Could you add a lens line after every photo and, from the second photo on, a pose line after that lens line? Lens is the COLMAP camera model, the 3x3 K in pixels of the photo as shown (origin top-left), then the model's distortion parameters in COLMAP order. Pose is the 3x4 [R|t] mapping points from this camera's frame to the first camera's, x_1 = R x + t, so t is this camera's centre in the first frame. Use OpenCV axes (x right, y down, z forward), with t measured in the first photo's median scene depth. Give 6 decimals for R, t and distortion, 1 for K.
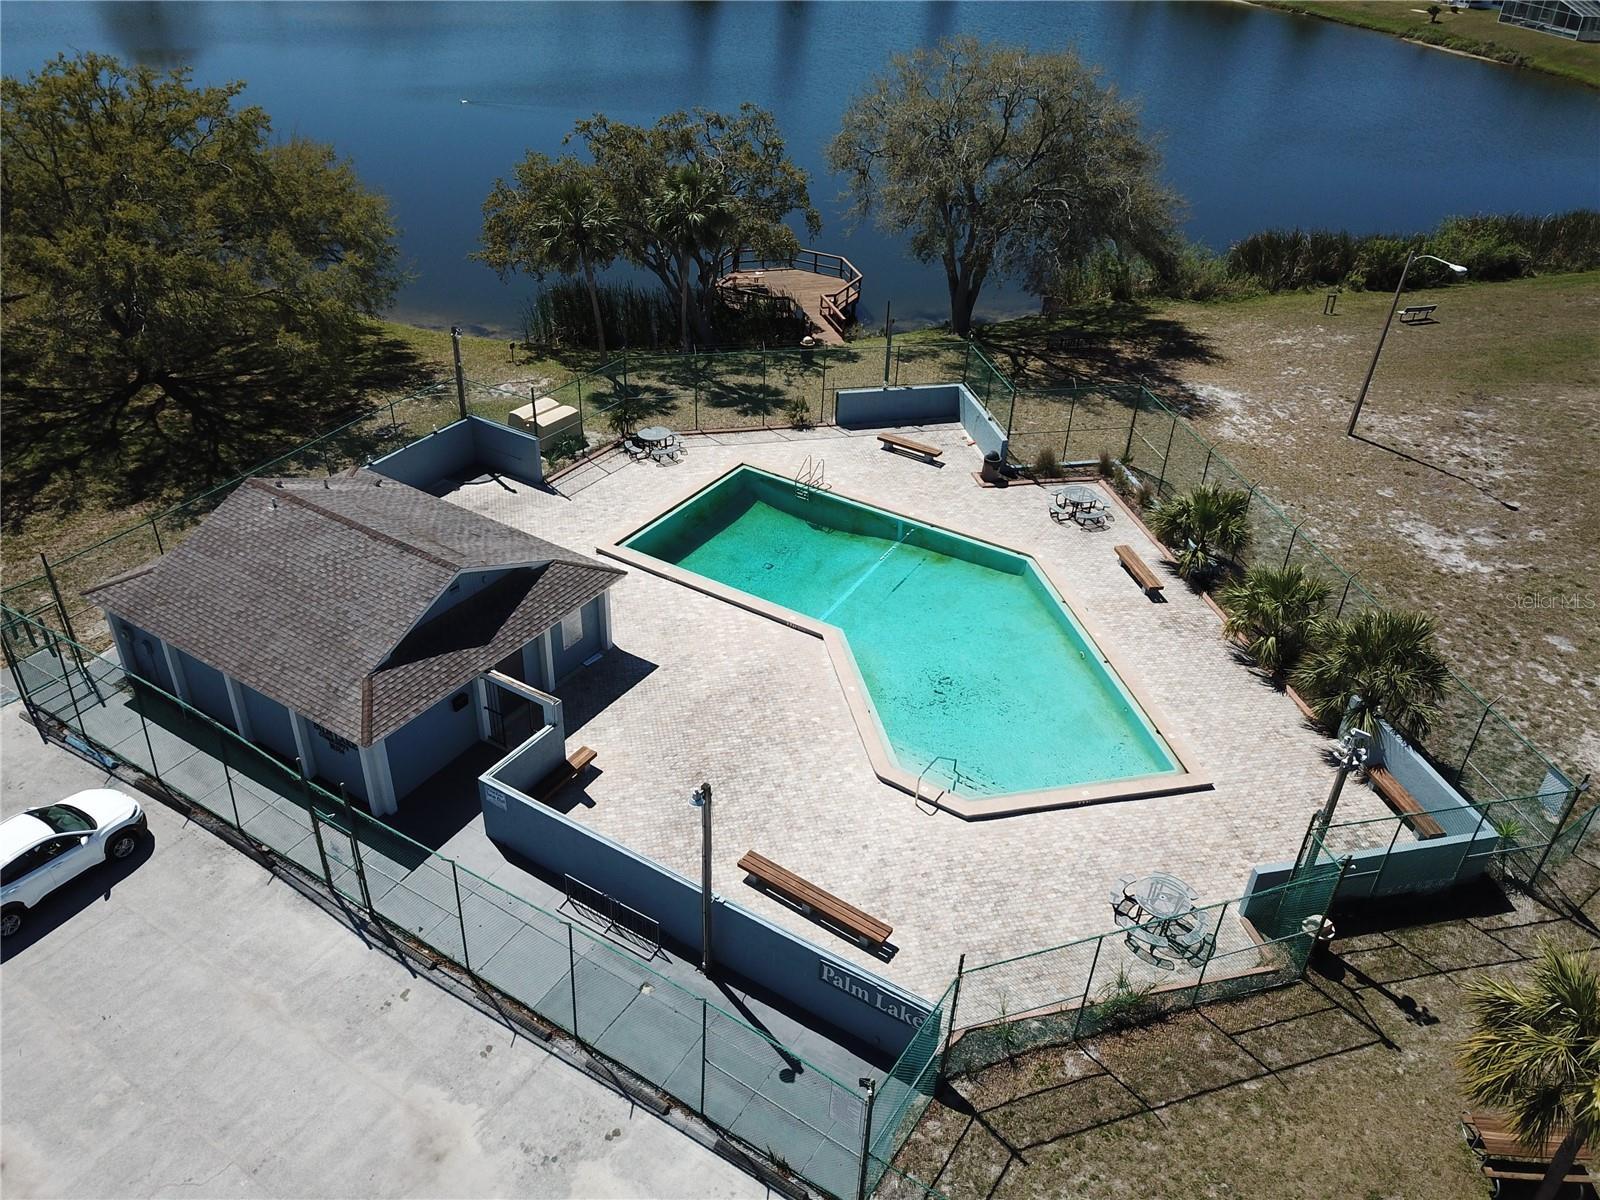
lens RADIAL K [[1201.8, 0, 799.7], [0, 1201.8, 640.5], [0, 0, 1]] dist [0.002863, 0.003699]
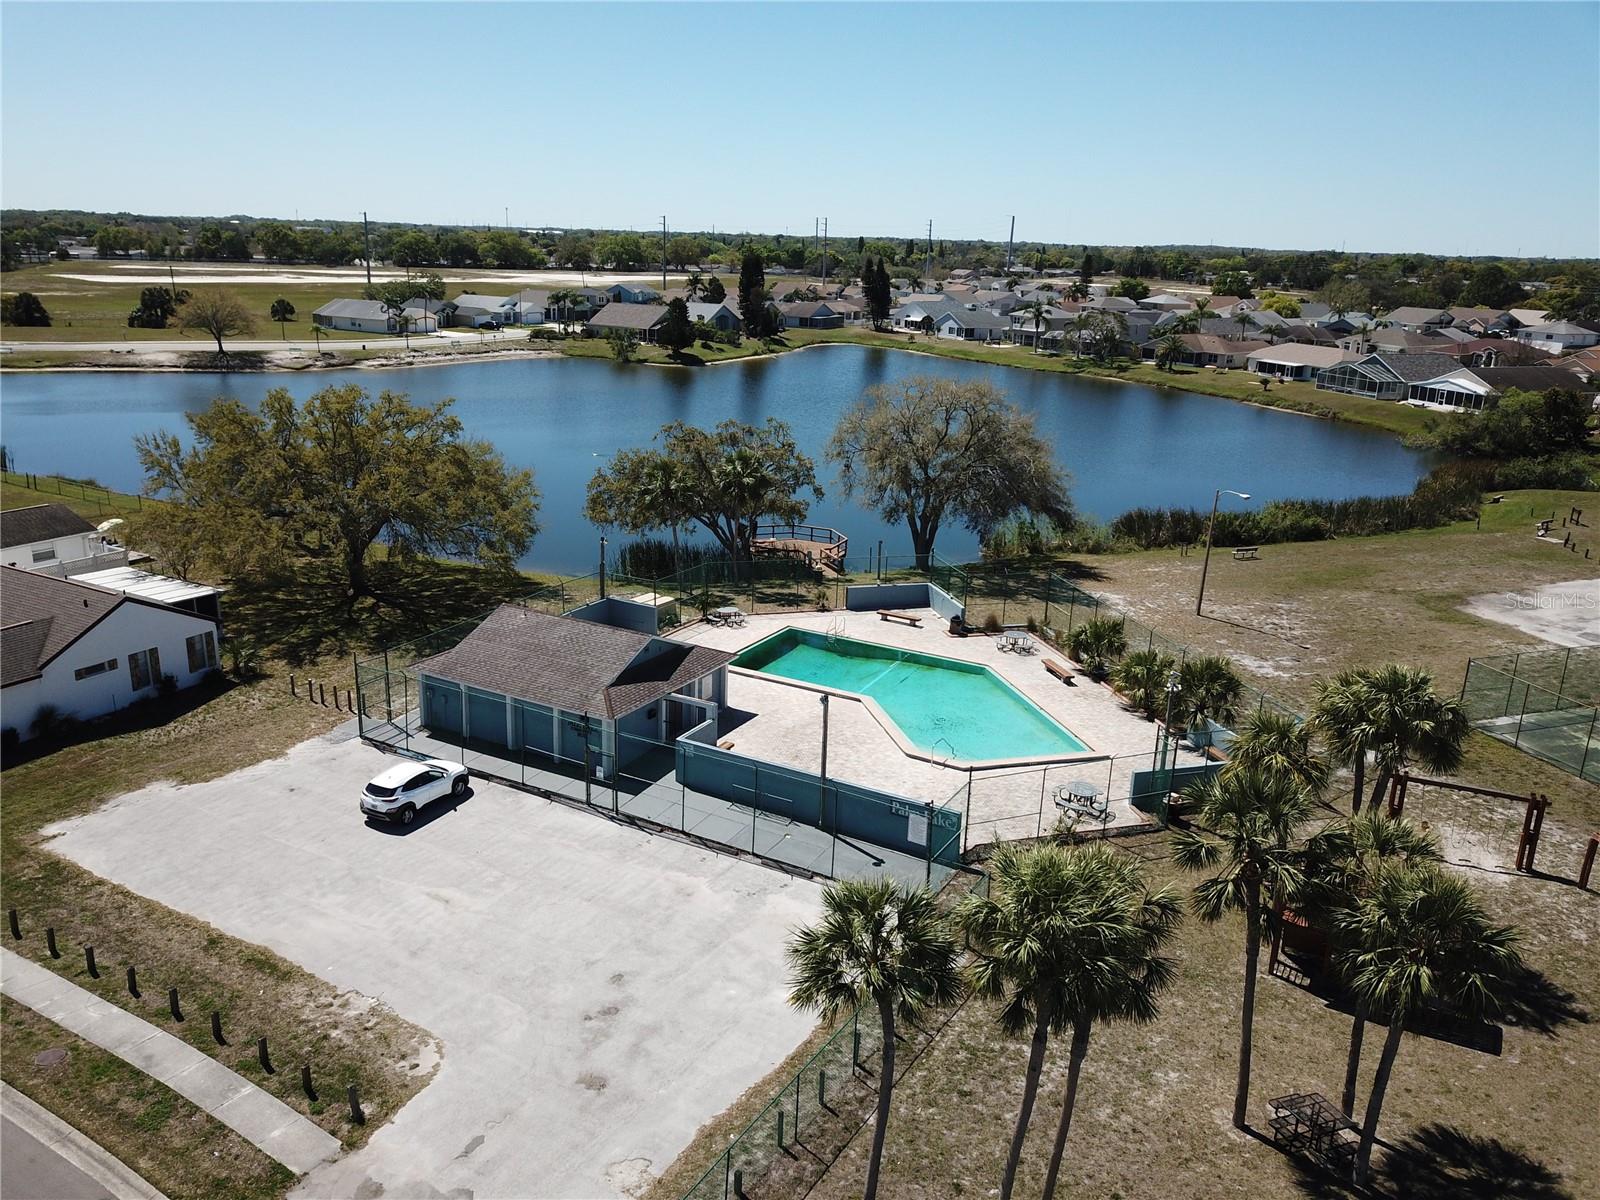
lens RADIAL K [[1208.9, 0, 800.0], [0, 1208.9, 600.0], [0, 0, 1]] dist [0.001980, -0.002261]
pose [[0.998540, -0.020856, 0.049826, -0.105138], [0.035507, 0.948585, -0.314524, 0.284530], [-0.040705, 0.315834, 0.947941, -0.412457]]
